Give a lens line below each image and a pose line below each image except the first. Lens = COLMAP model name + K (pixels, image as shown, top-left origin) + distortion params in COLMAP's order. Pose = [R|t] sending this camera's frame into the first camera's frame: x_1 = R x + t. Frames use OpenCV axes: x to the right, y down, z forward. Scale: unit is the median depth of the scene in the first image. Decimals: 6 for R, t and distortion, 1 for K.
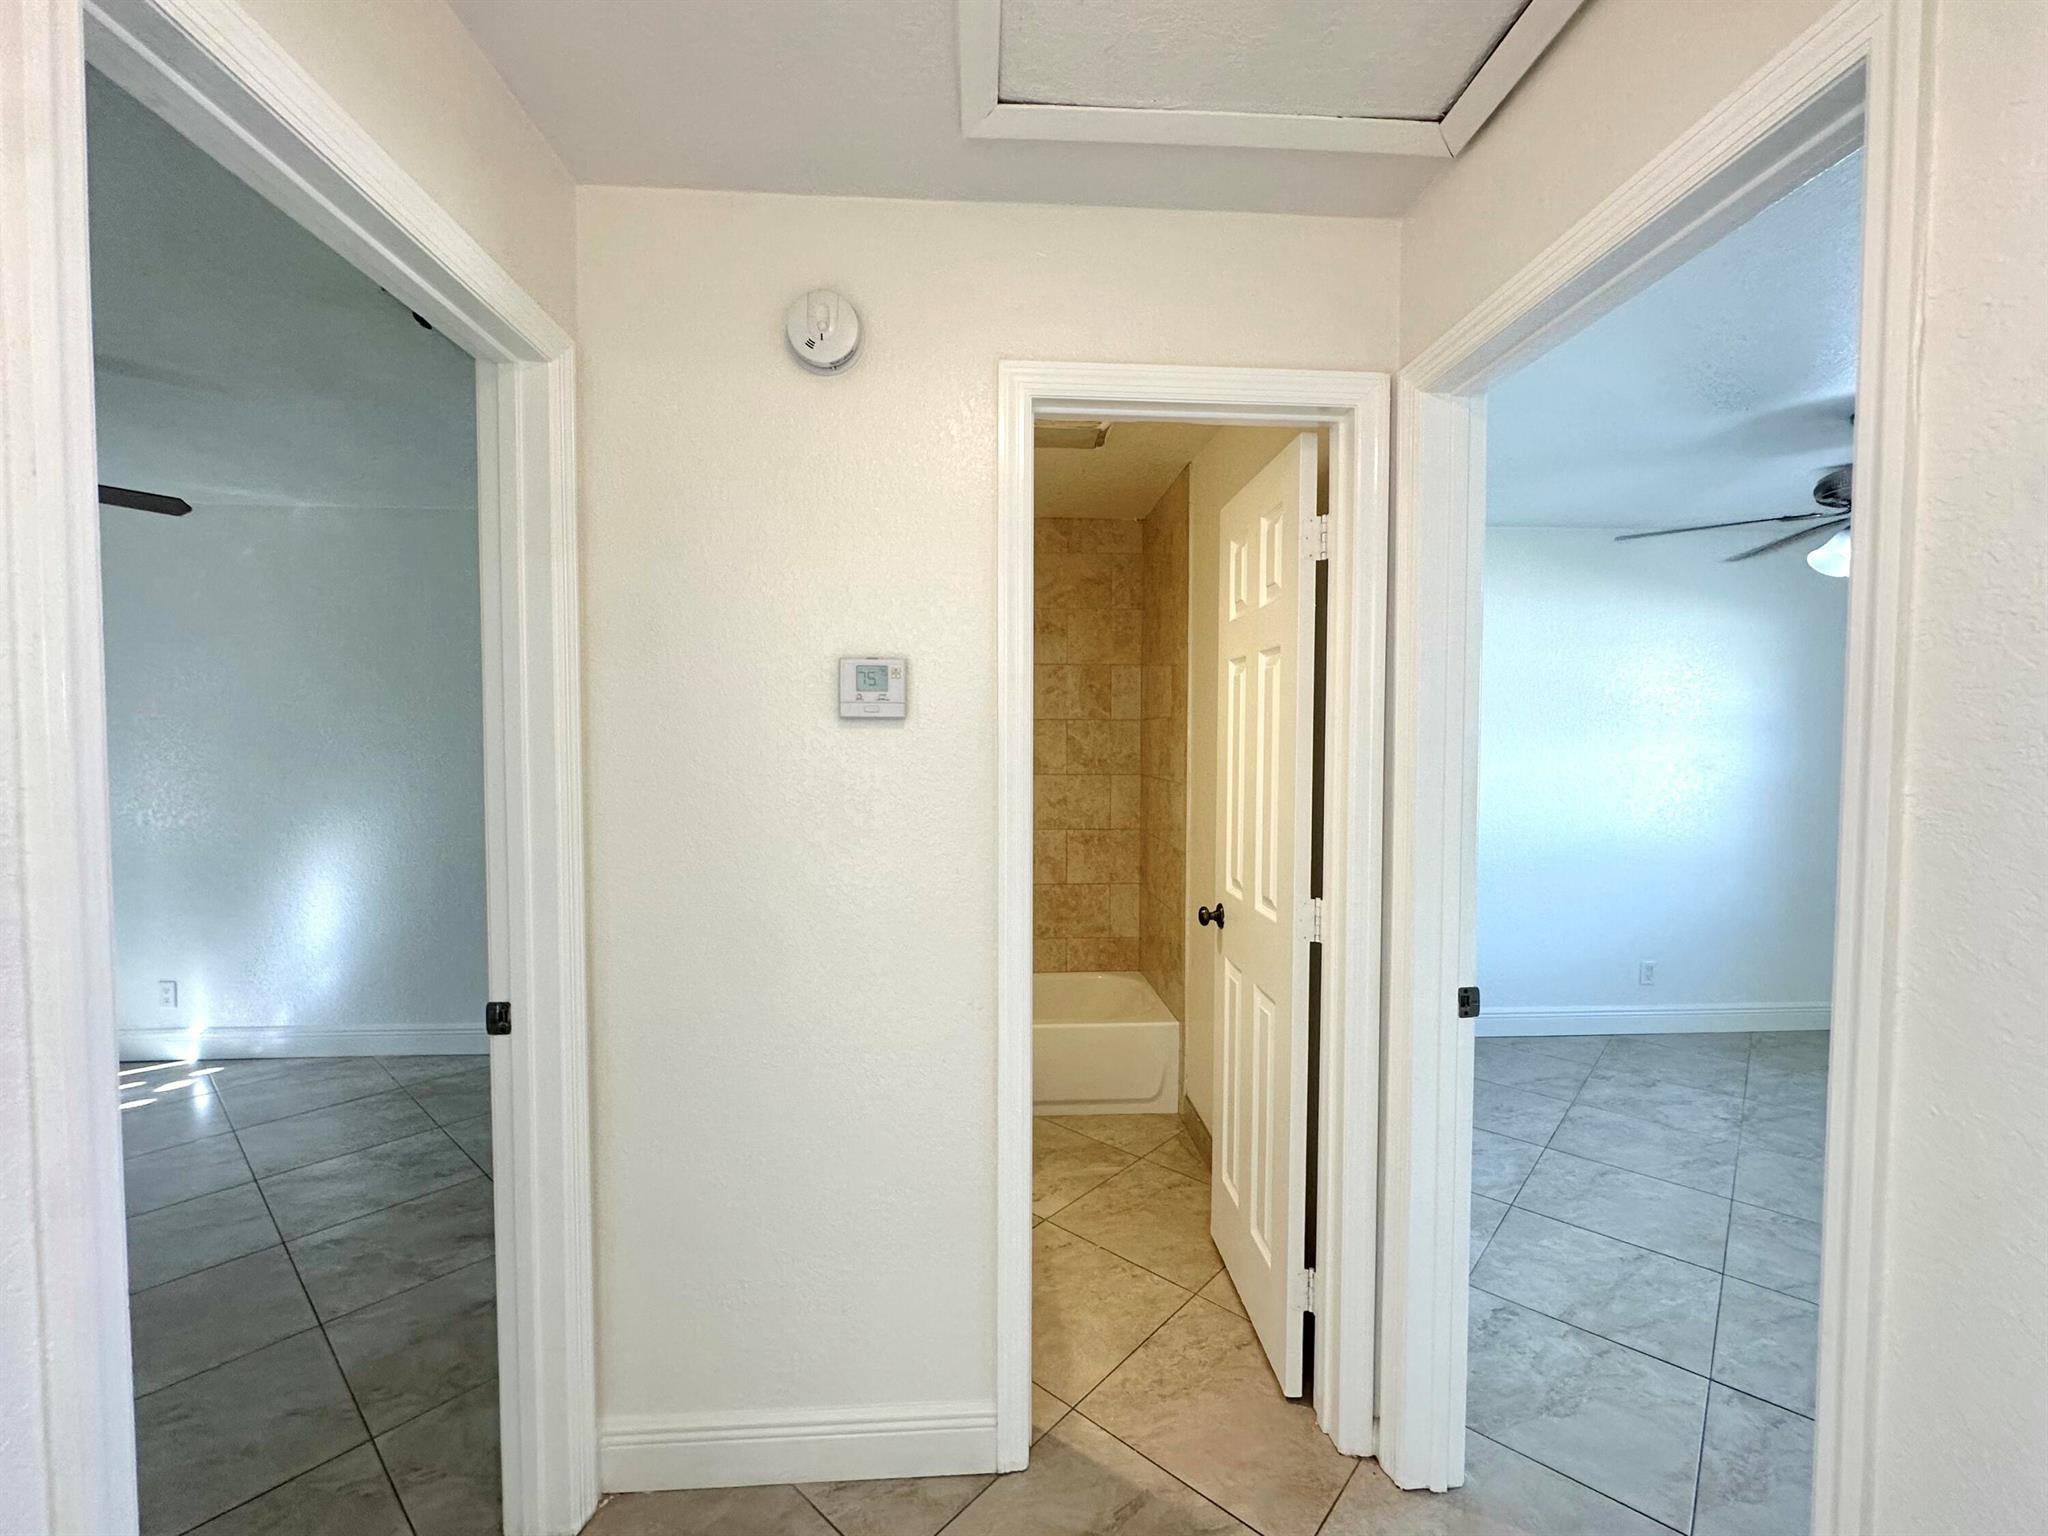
lens RADIAL K [[821.3, 0, 1055.0], [0, 821.3, 769.0], [0, 0, 1]] dist [-0.005020, 0.001028]
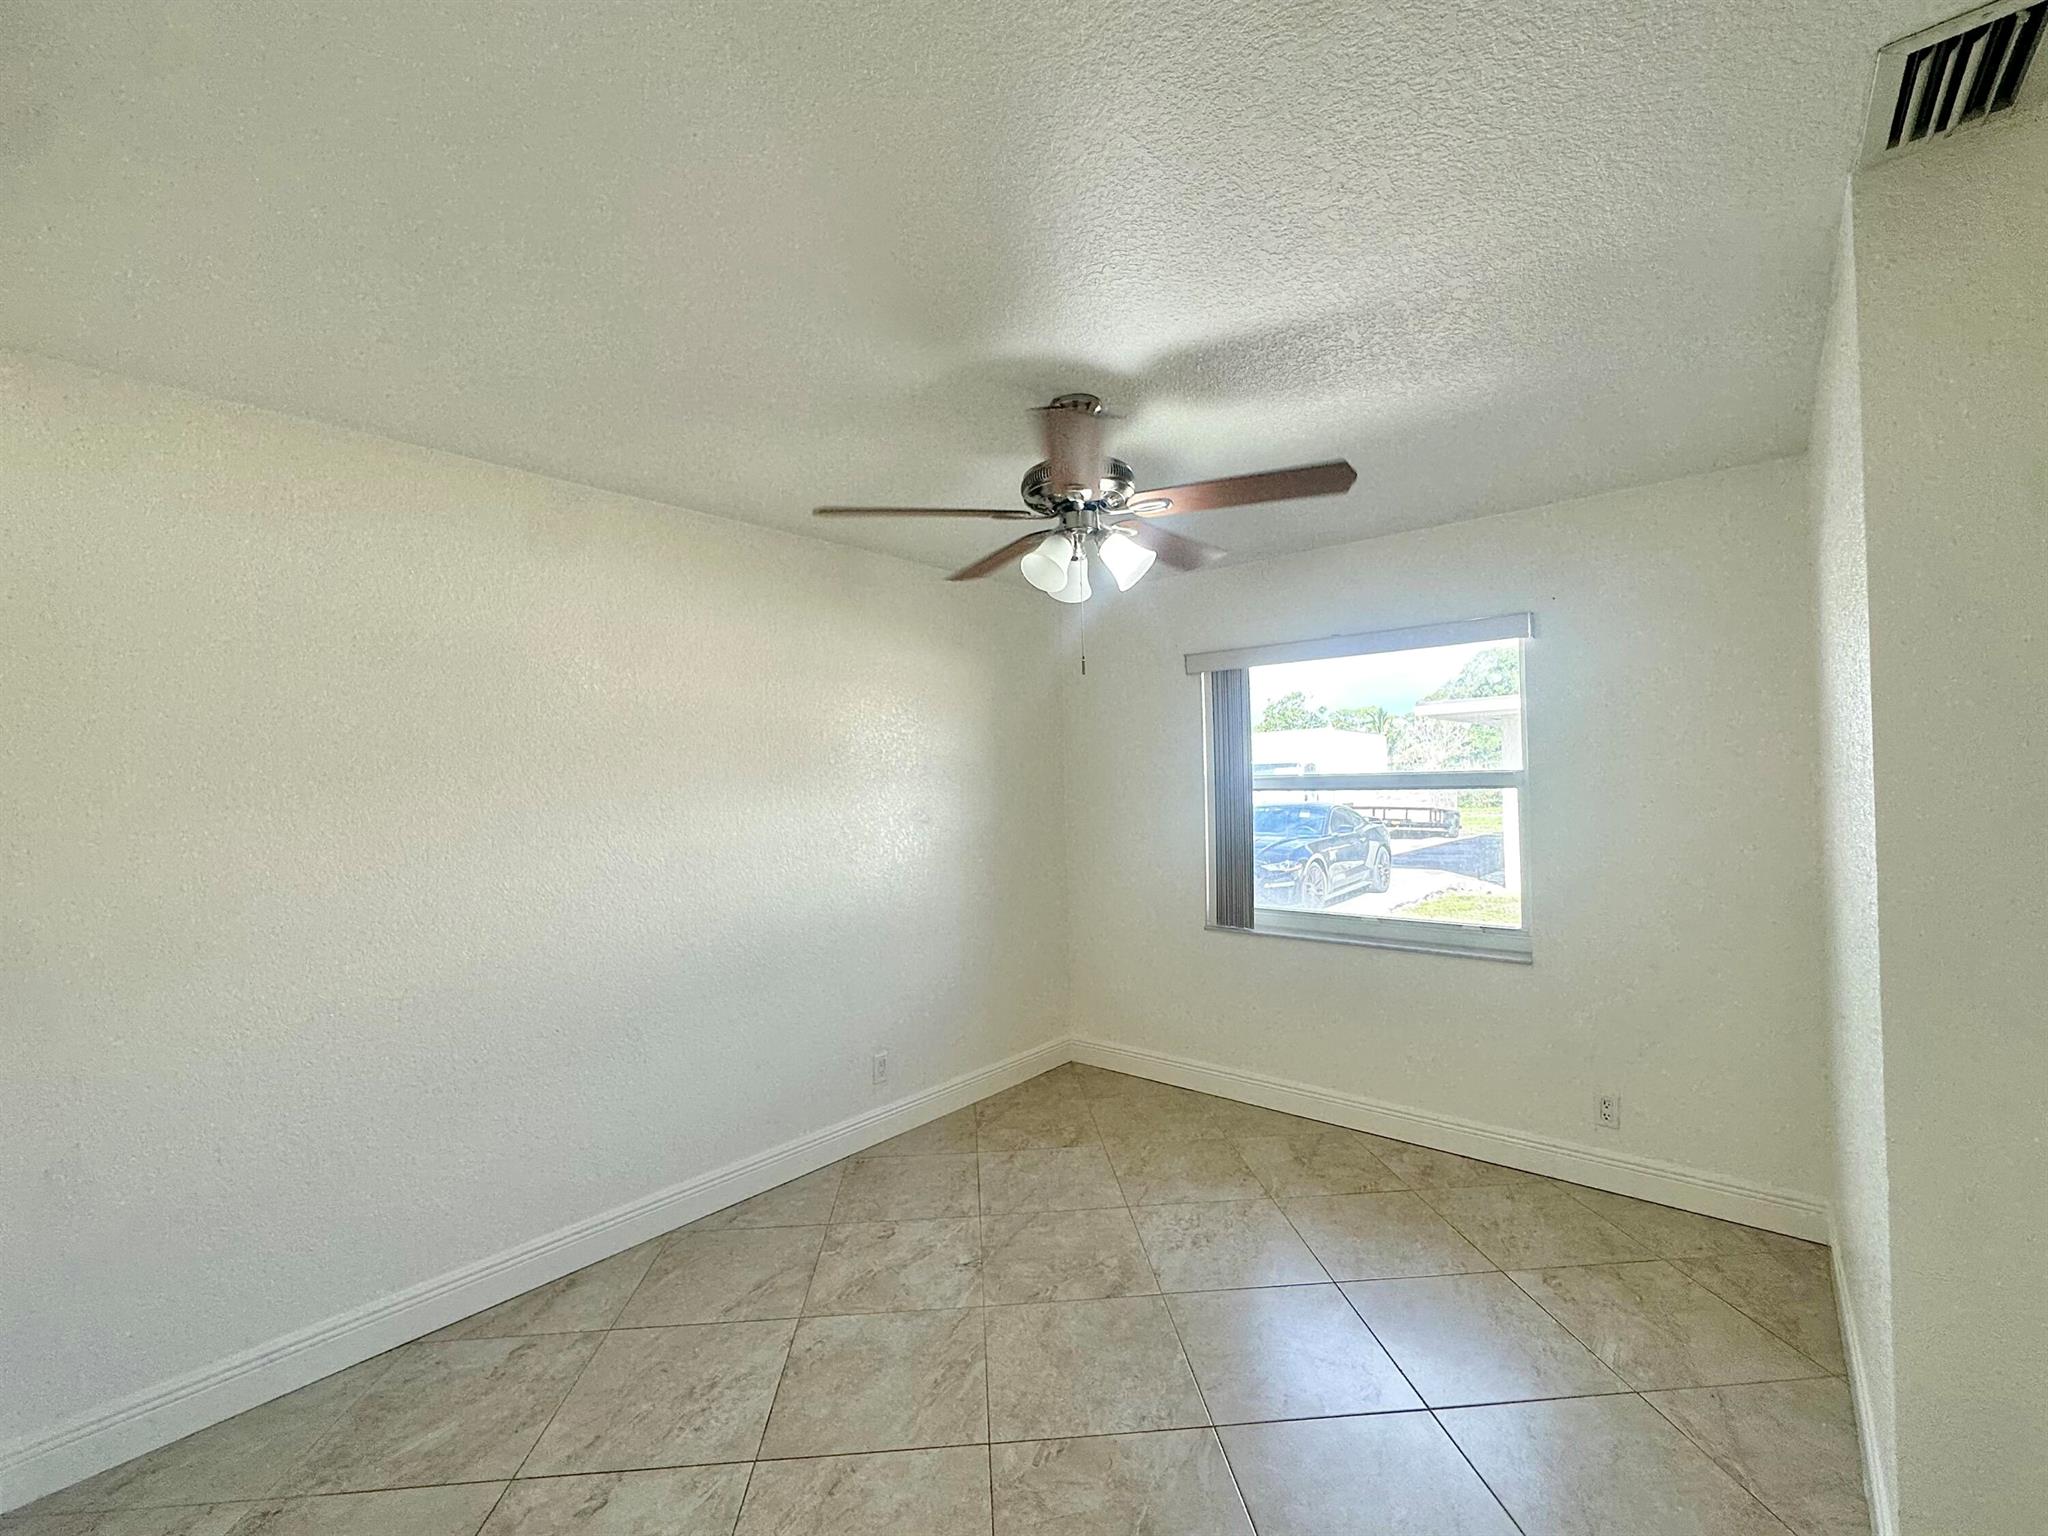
lens RADIAL K [[821.3, 0, 1023.7], [0, 821.3, 769.5], [0, 0, 1]] dist [-0.005020, 0.001028]
pose [[0.693966, -0.007905, 0.719964, 0.350627], [0.051883, 0.997889, -0.039054, -0.029708], [-0.718136, 0.064456, 0.692912, 0.461378]]
